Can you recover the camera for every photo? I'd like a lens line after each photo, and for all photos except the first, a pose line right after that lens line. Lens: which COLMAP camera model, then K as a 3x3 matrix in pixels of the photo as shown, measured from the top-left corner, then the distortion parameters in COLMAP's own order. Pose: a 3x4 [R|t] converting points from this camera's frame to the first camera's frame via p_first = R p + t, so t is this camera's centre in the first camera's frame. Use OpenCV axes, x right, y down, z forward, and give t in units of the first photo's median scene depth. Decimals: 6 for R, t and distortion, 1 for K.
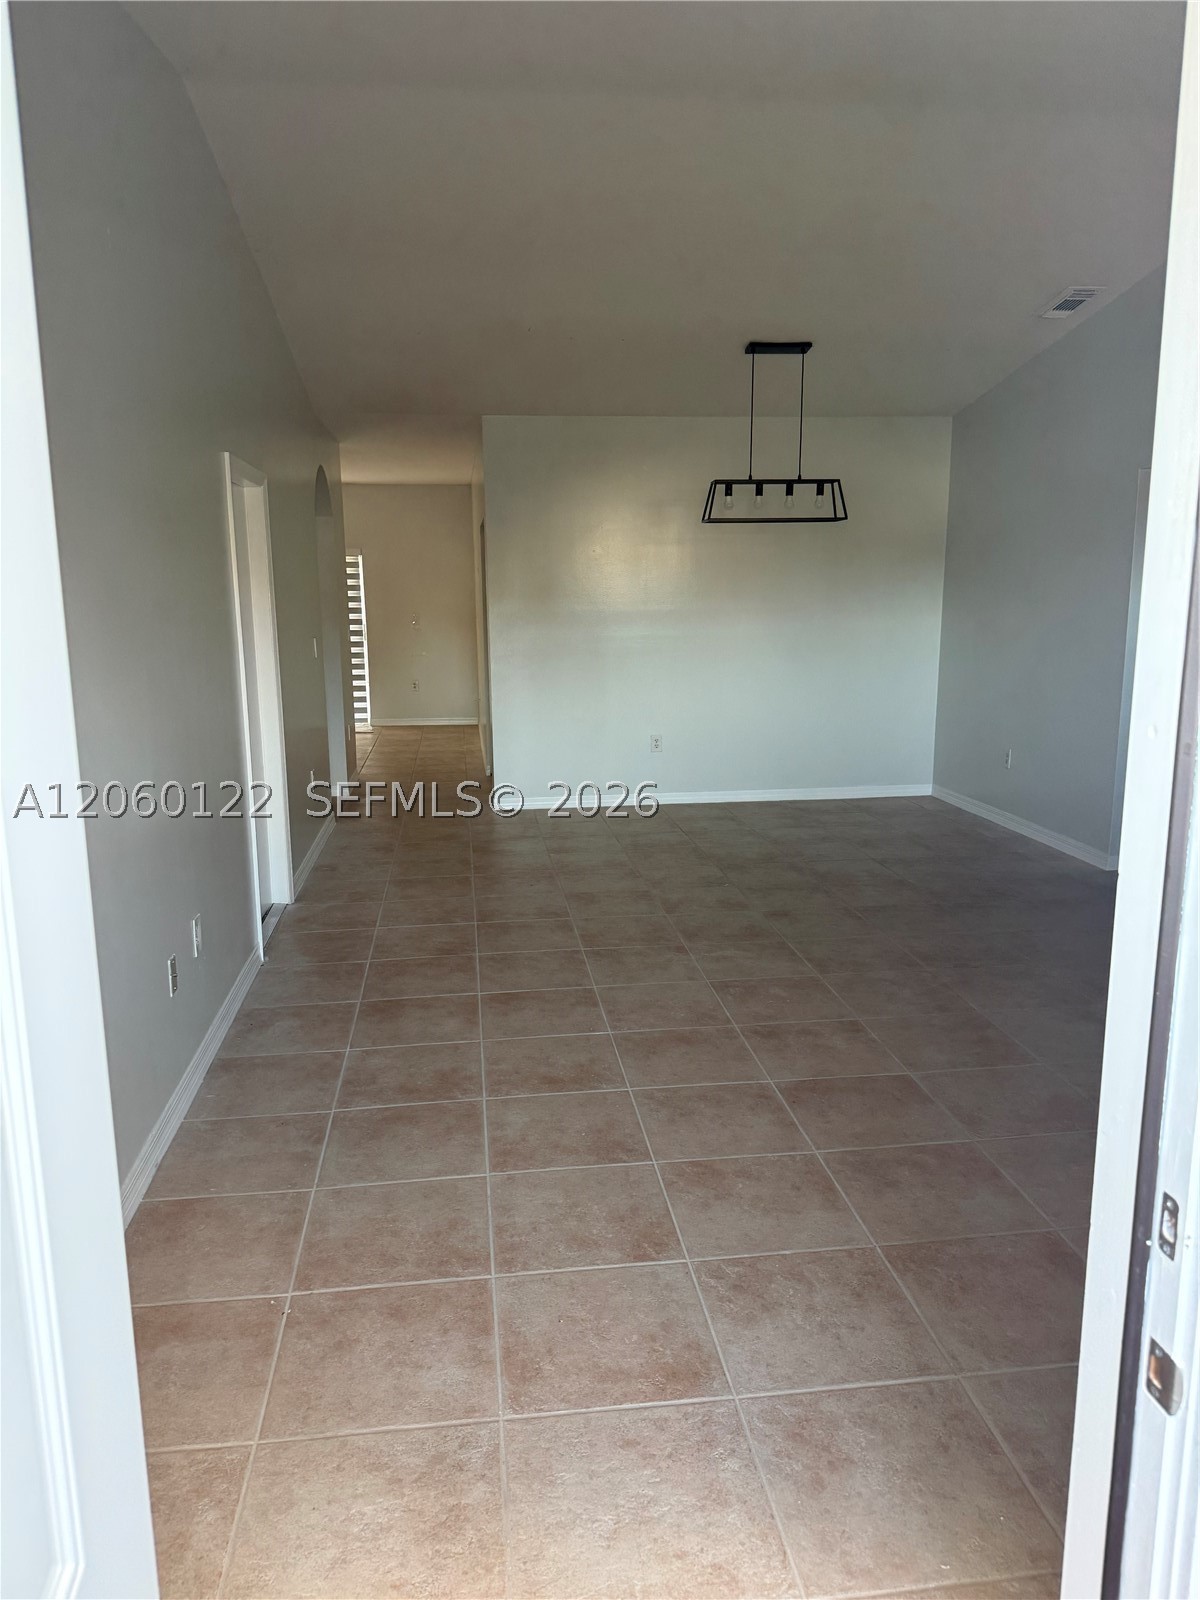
lens RADIAL K [[1120.4, 0, 598.7], [0, 1120.4, 800.9], [0, 0, 1]] dist [0.031148, -0.057264]
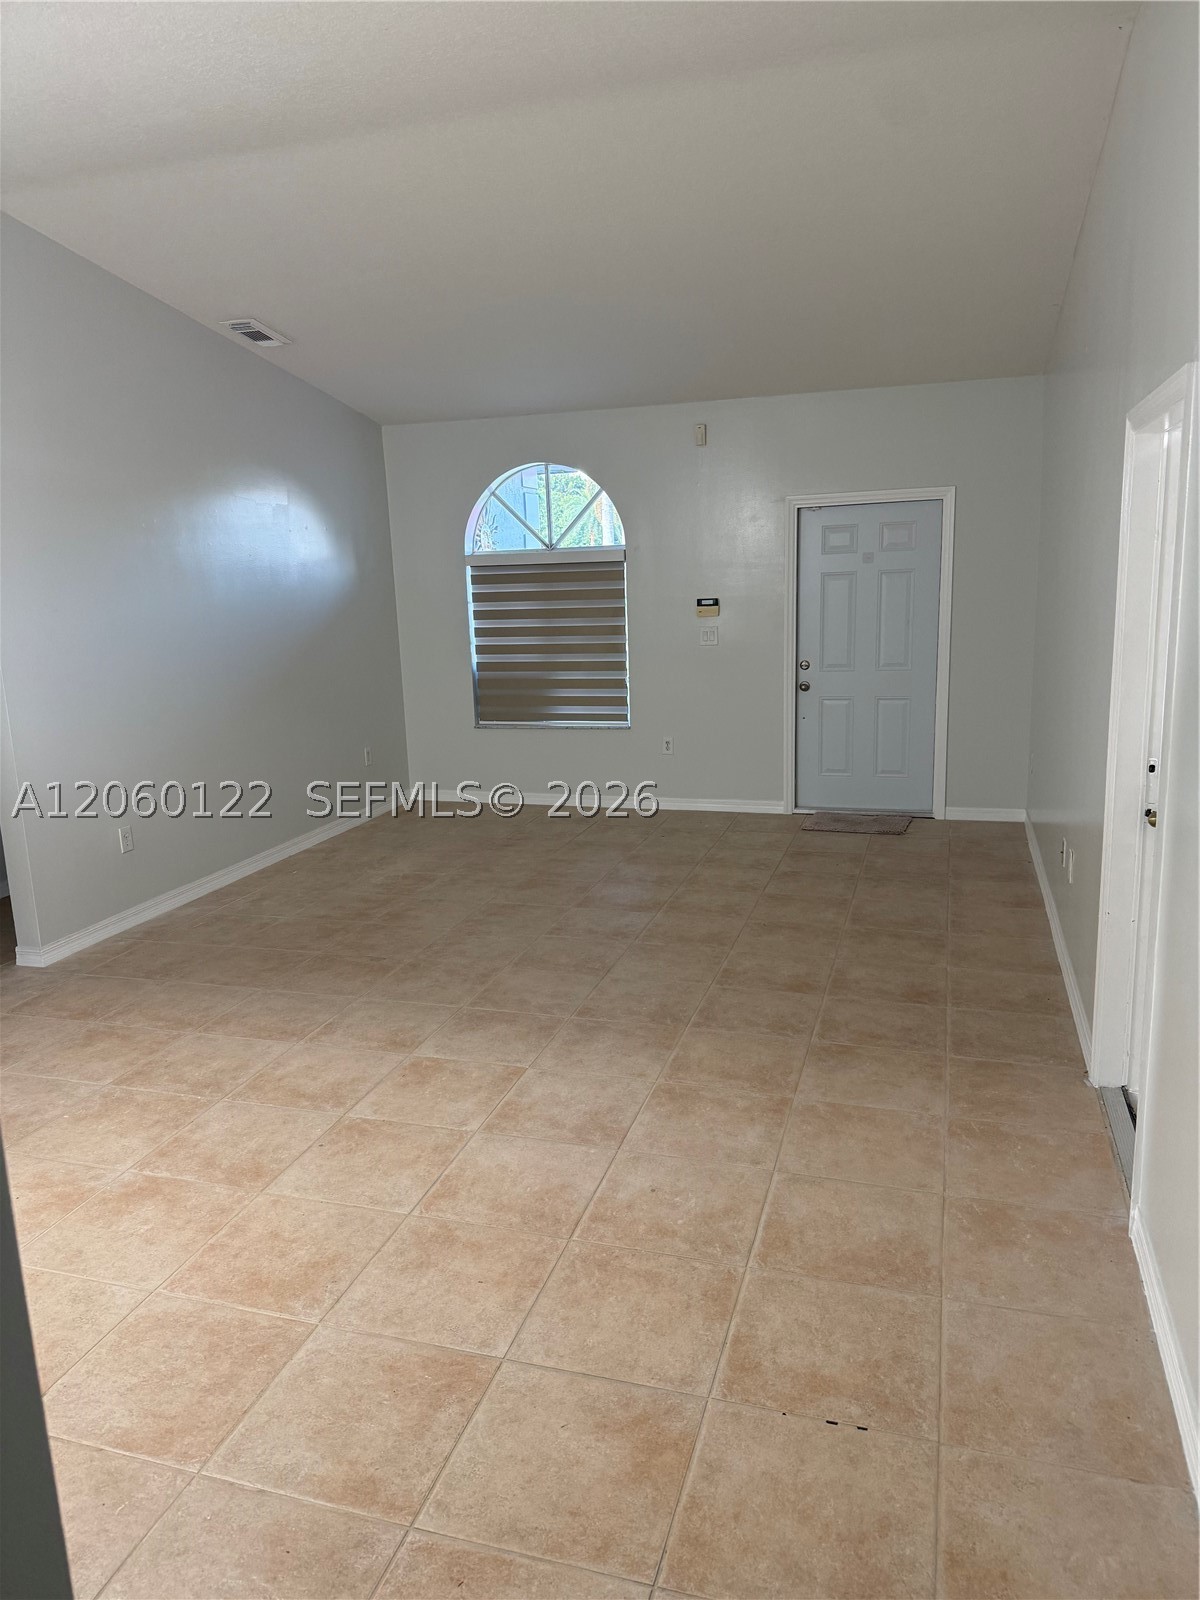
lens RADIAL K [[1120.4, 0, 597.9], [0, 1120.4, 801.8], [0, 0, 1]] dist [0.031148, -0.057264]
pose [[-0.912226, -0.042219, 0.407505, -0.319137], [0.118618, 0.924854, 0.361351, -0.373401], [-0.392139, 0.377972, -0.838668, 1.830353]]
